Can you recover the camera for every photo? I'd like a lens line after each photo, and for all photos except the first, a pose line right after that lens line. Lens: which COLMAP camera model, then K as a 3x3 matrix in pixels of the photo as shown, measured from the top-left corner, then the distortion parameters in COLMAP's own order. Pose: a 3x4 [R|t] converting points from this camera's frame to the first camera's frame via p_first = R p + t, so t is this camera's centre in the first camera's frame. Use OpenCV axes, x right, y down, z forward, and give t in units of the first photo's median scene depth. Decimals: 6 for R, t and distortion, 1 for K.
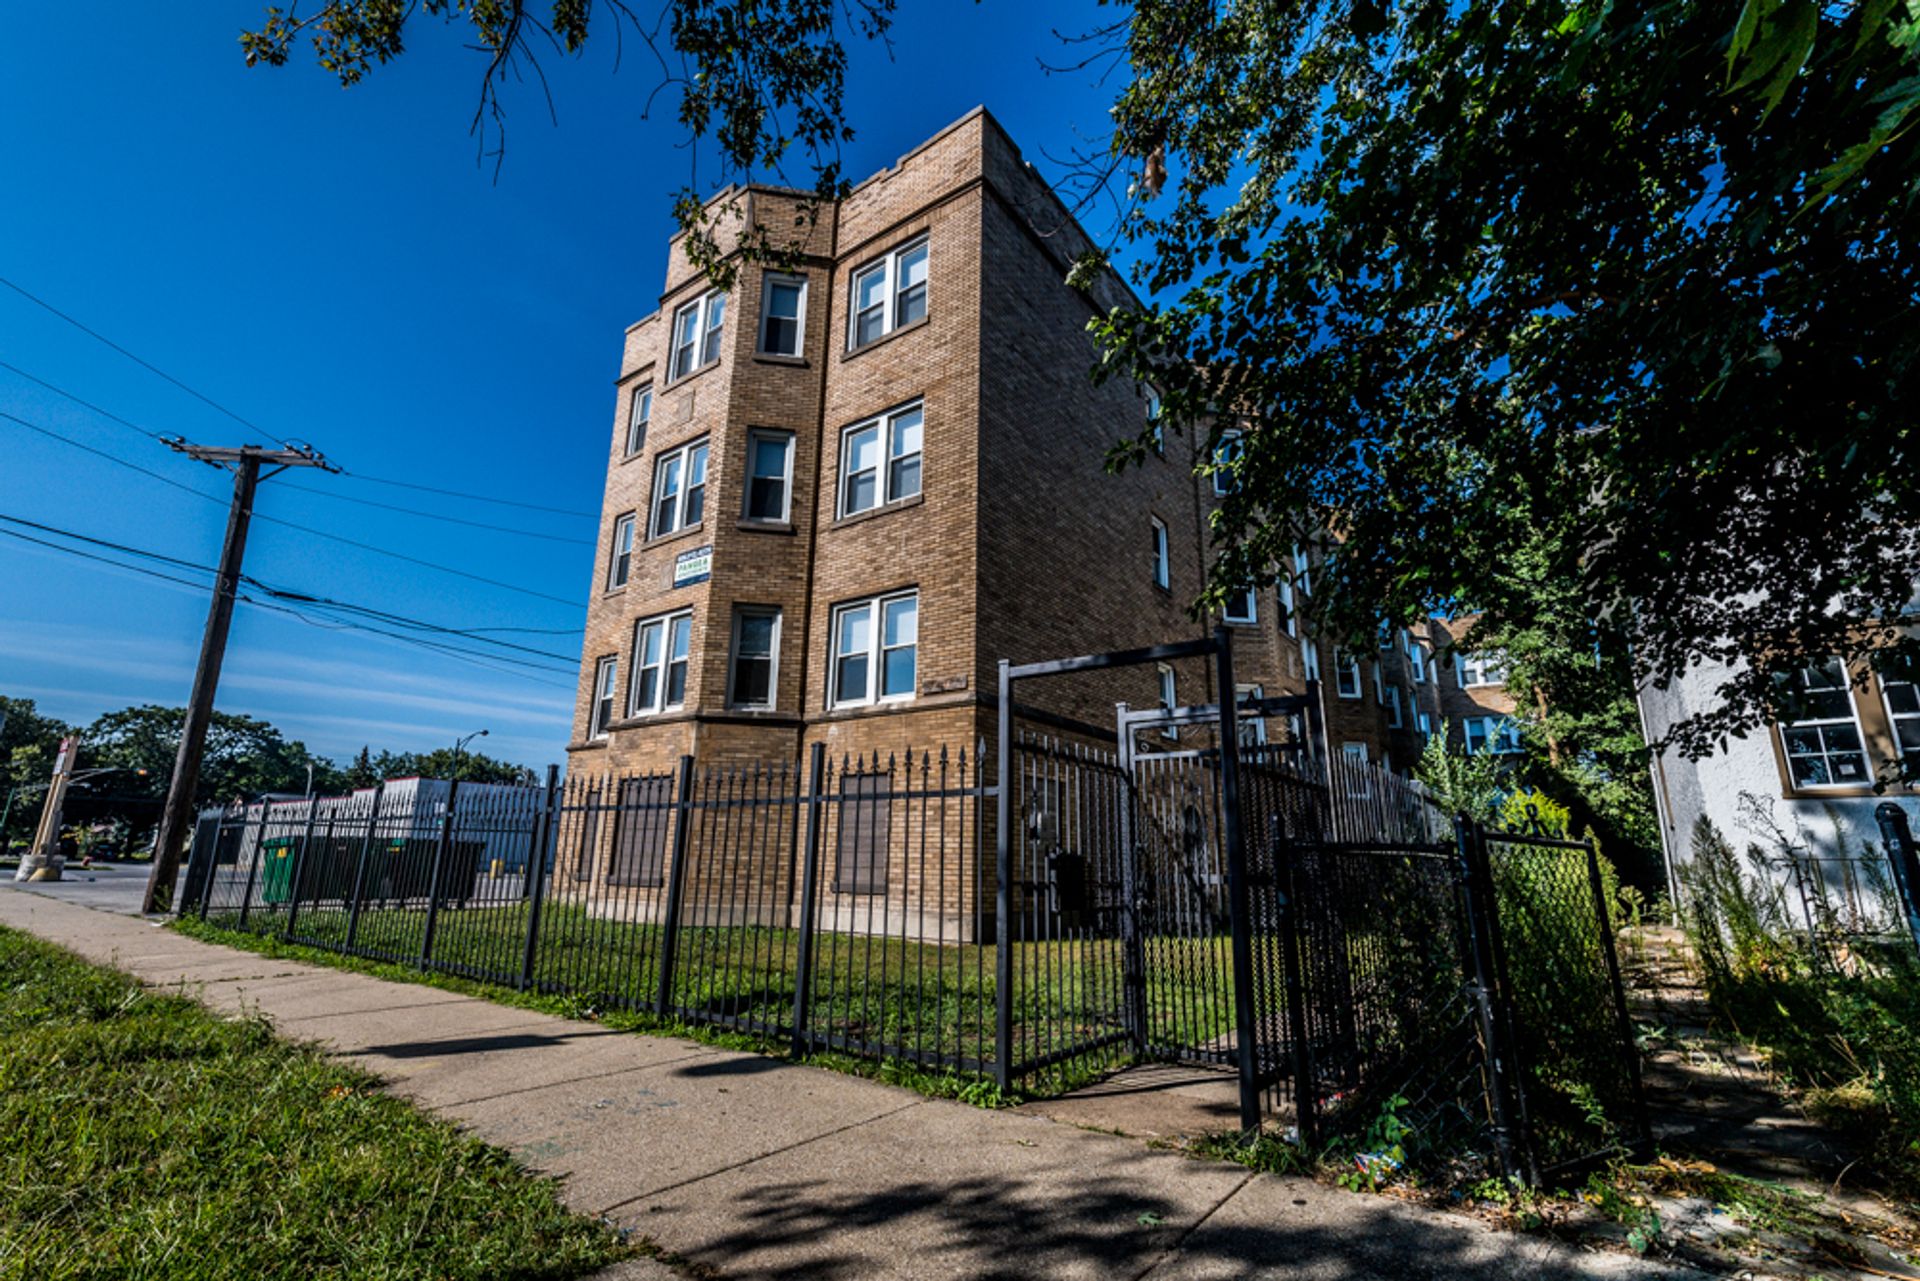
lens RADIAL K [[824.6, 0, 902.7], [0, 824.6, 519.2], [0, 0, 1]] dist [-0.001214, -0.000227]
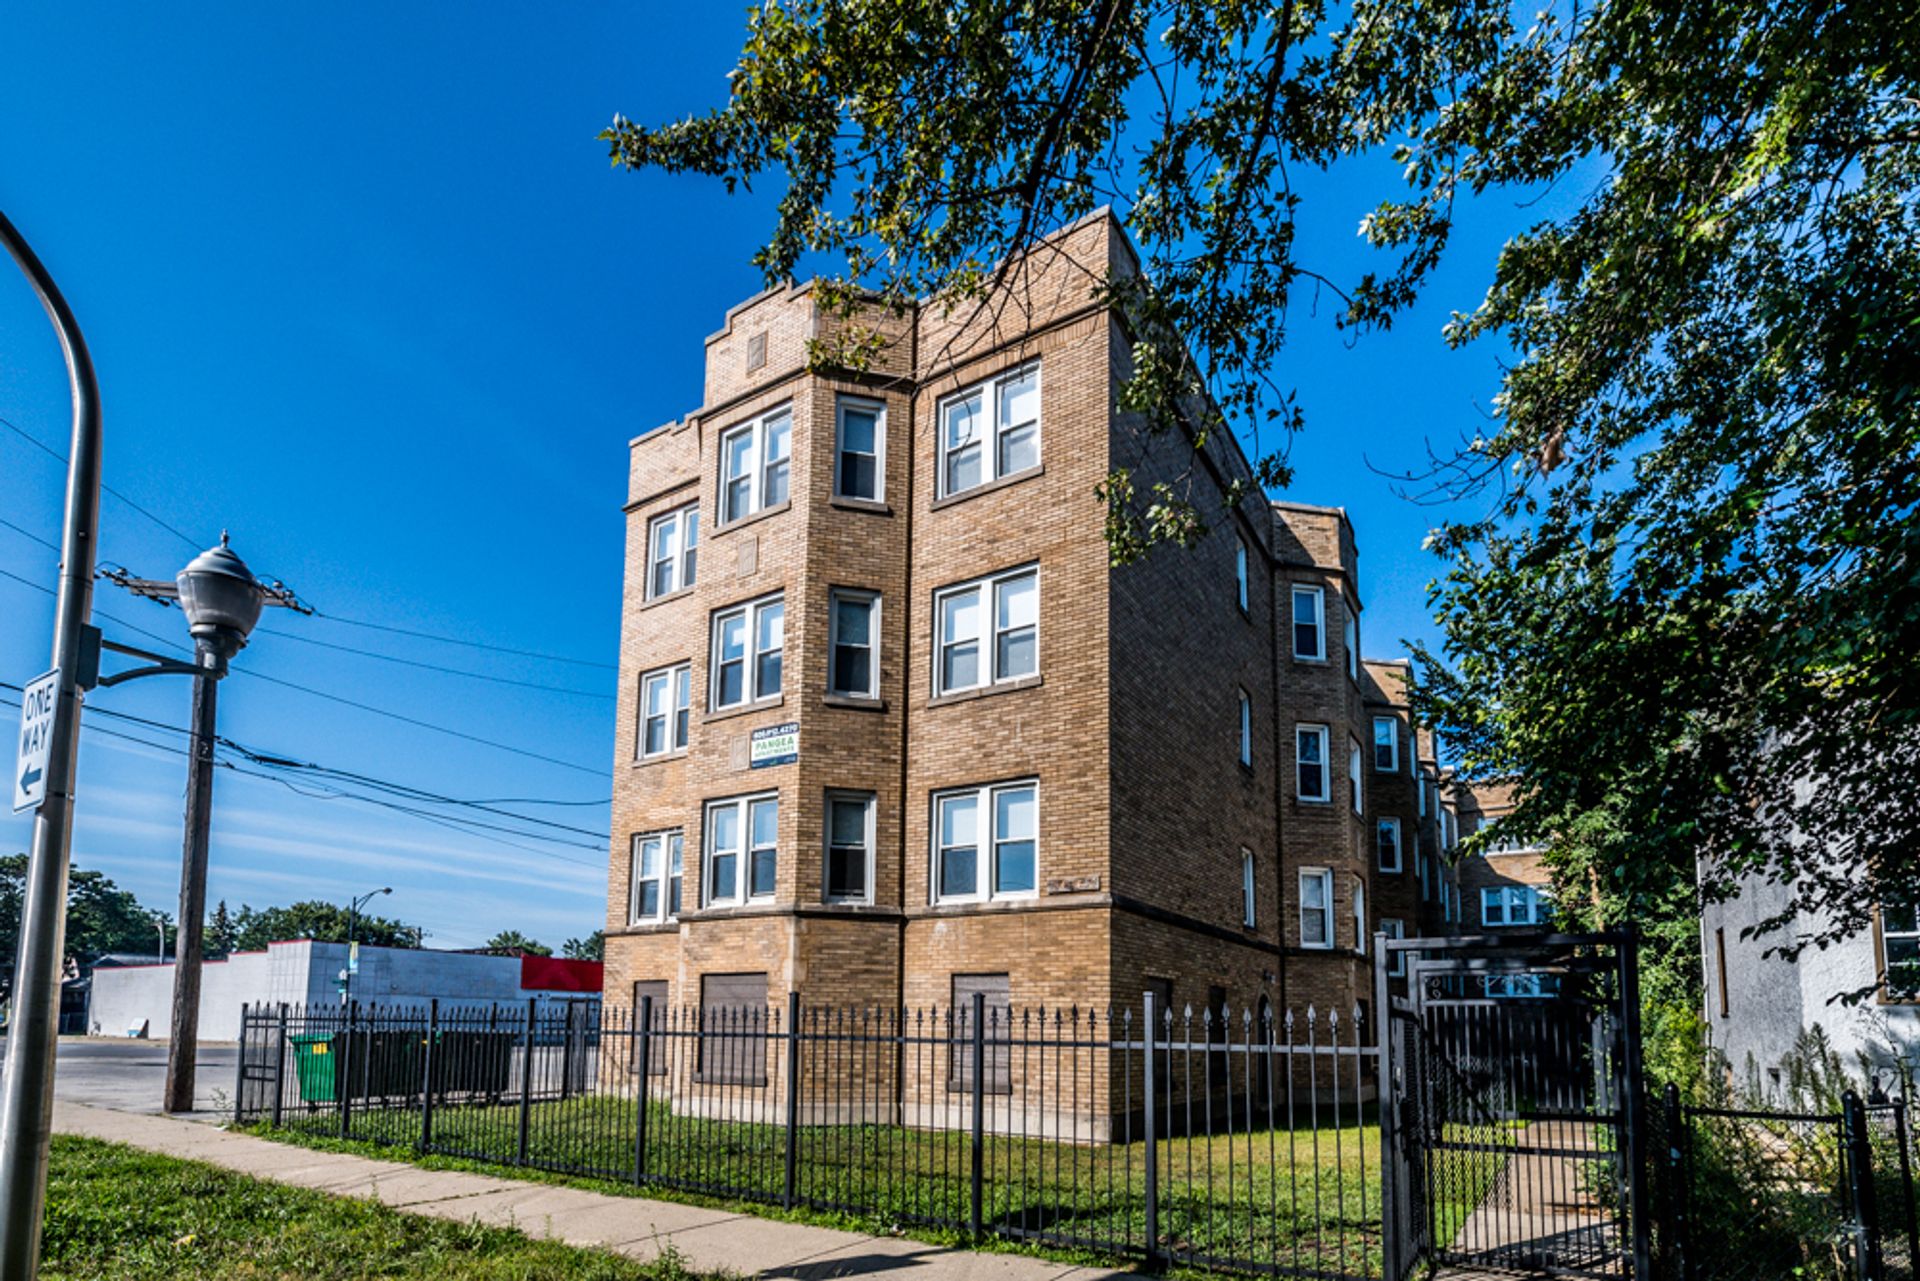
lens RADIAL K [[966.4, 0, 902.4], [0, 966.4, 782.9], [0, 0, 1]] dist [-0.000630, -0.000022]
pose [[0.997027, 0.017913, 0.074936, -0.189372], [-0.028855, 0.988627, 0.147591, -0.060337], [-0.071440, -0.149315, 0.986206, -0.054168]]
